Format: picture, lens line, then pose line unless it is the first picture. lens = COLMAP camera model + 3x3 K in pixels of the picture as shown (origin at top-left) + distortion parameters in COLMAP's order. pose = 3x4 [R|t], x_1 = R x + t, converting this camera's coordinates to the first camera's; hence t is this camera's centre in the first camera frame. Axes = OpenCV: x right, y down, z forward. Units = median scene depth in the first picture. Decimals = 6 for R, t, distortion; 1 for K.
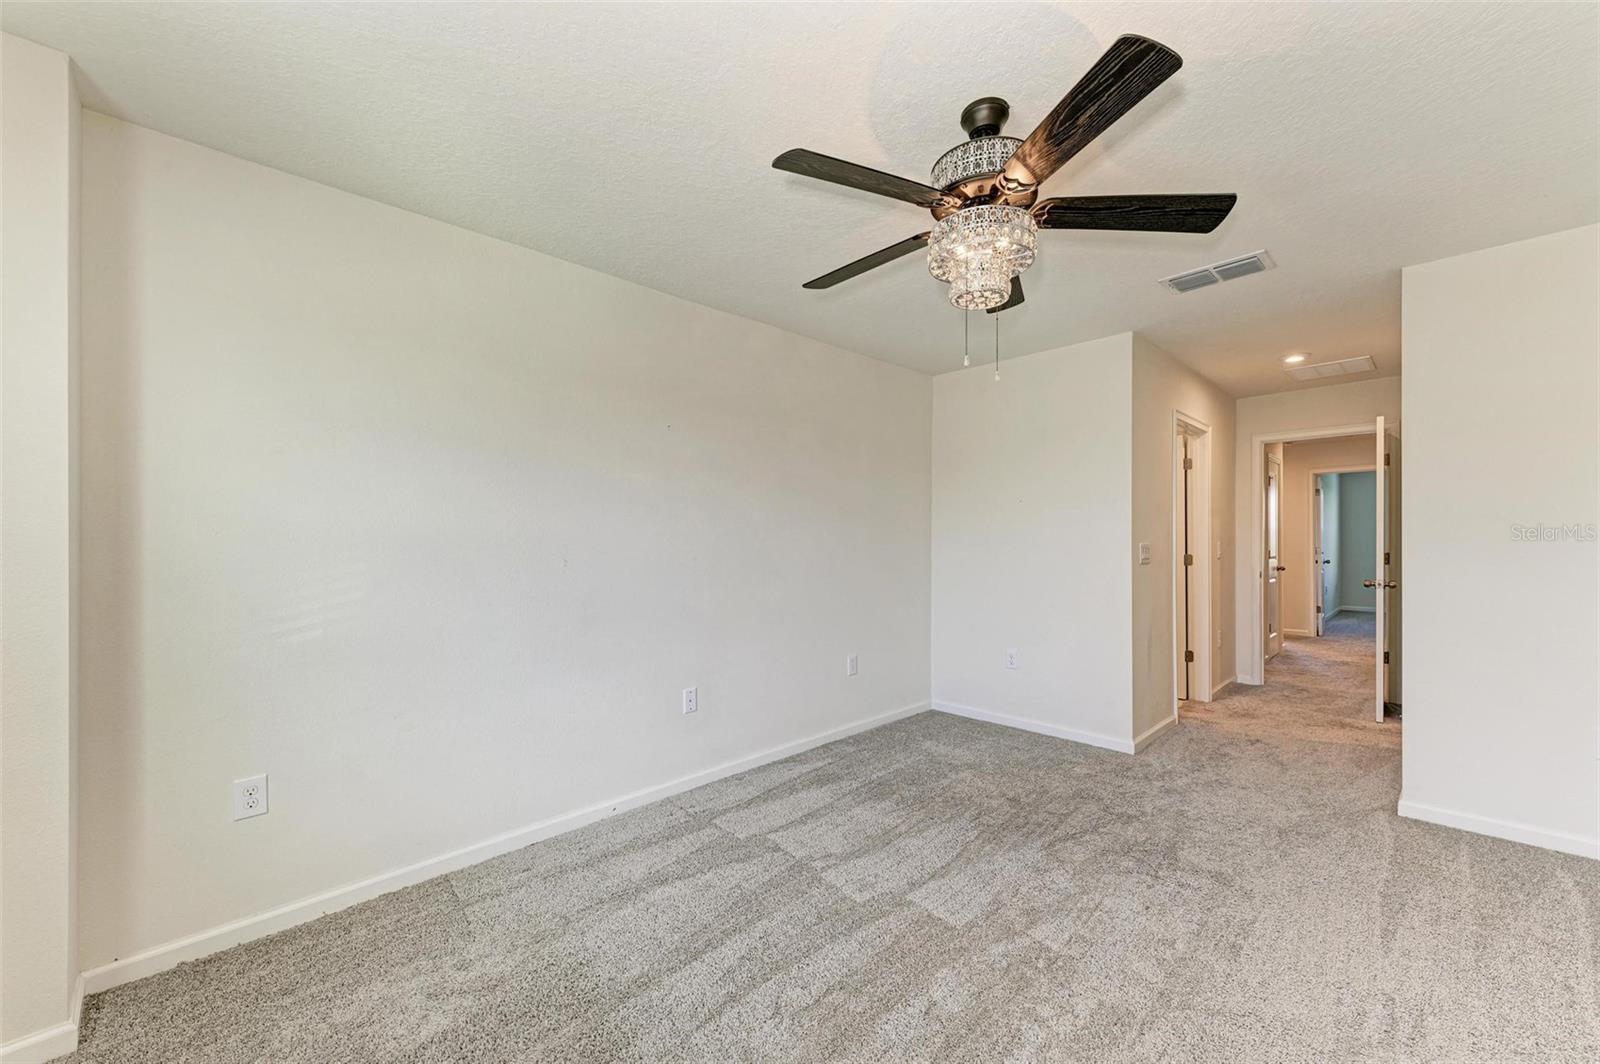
lens RADIAL K [[621.2, 0, 800.3], [0, 621.2, 538.1], [0, 0, 1]] dist [0.011012, -0.000502]
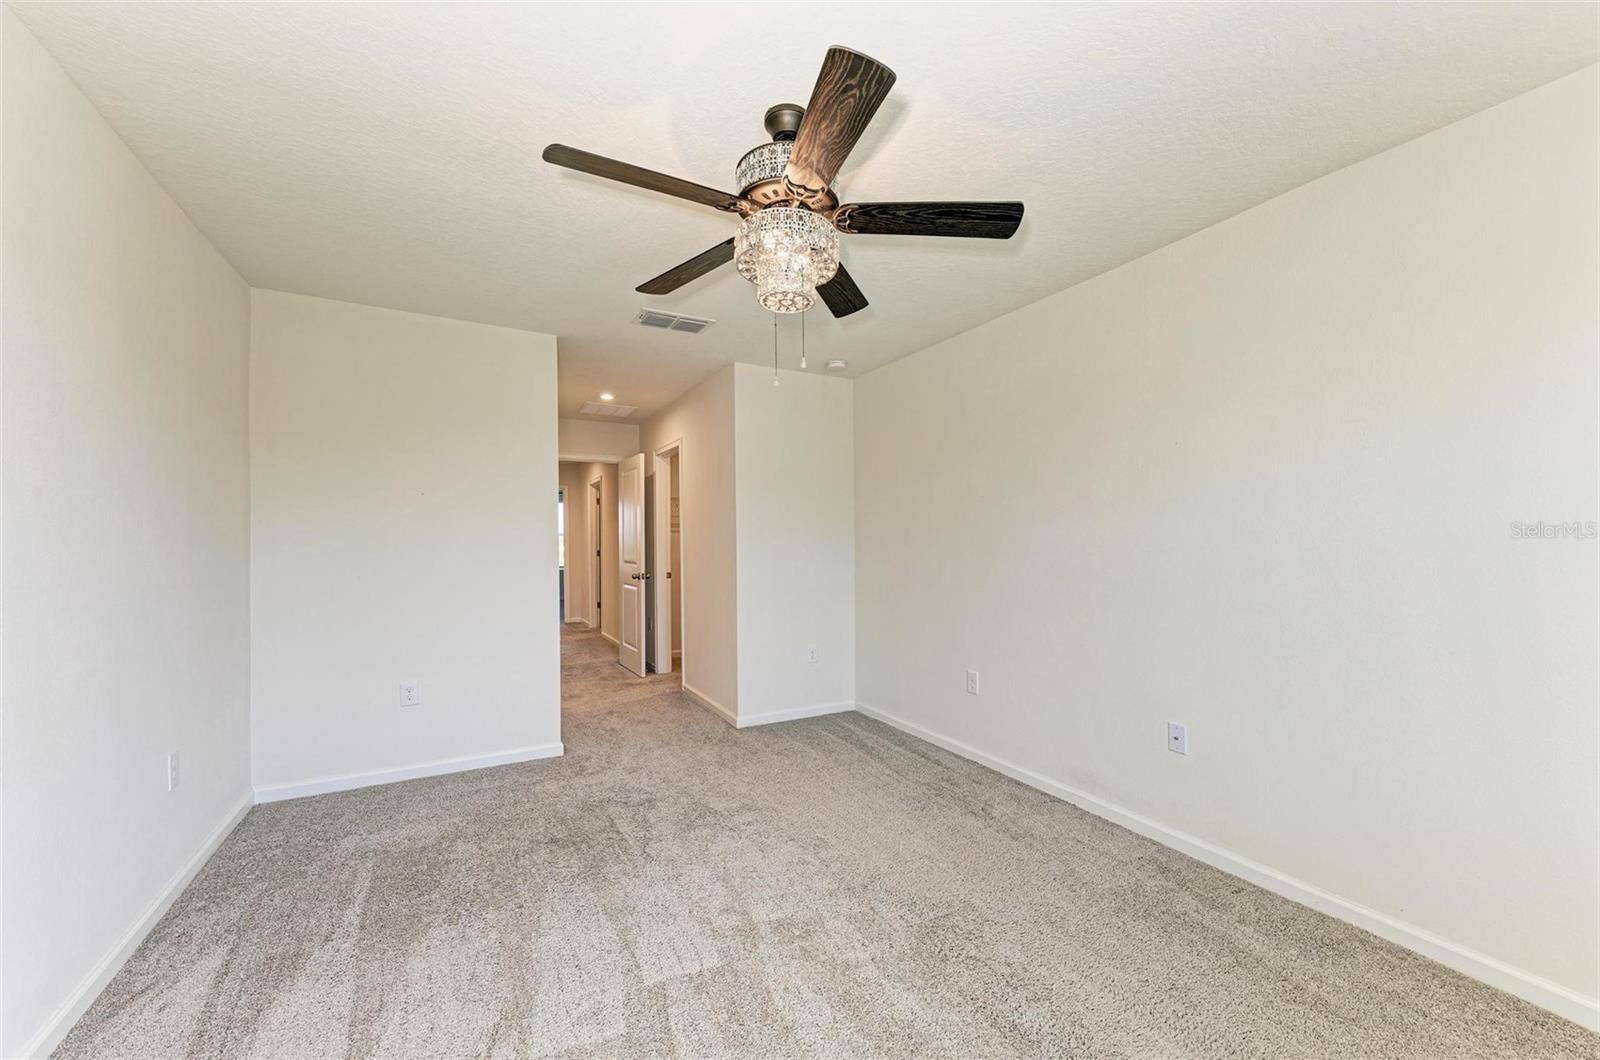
lens RADIAL K [[621.2, 0, 801.2], [0, 621.2, 540.2], [0, 0, 1]] dist [0.011012, -0.000502]
pose [[0.268032, 0.008912, 0.963369, -0.399408], [-0.006730, 0.999950, -0.007378, 0.003938], [-0.963387, -0.004506, 0.268078, 0.423653]]
